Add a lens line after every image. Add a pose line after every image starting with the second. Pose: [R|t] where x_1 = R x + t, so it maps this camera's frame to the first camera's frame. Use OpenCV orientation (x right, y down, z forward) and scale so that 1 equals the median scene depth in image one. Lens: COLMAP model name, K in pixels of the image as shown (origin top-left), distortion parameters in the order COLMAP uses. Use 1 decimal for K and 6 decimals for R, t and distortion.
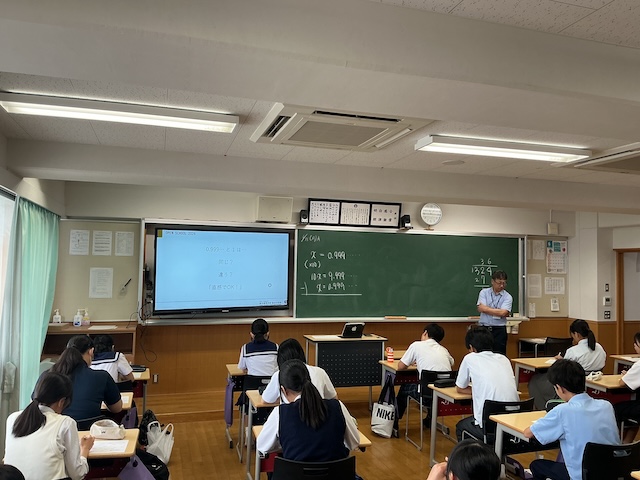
lens RADIAL K [[536.5, 0, 320.0], [0, 536.5, 240.0], [0, 0, 1]] dist [0.085279, -0.001639]
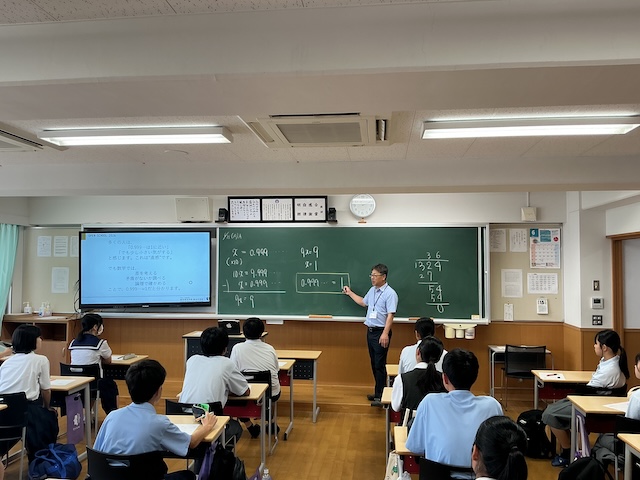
lens RADIAL K [[536.5, 0, 320.0], [0, 536.5, 240.0], [0, 0, 1]] dist [0.085279, -0.001639]
pose [[0.914213, -0.031453, -0.404012, 0.527241], [0.031622, 0.999480, -0.006255, 0.015329], [0.403998, -0.007058, 0.914732, 0.133535]]
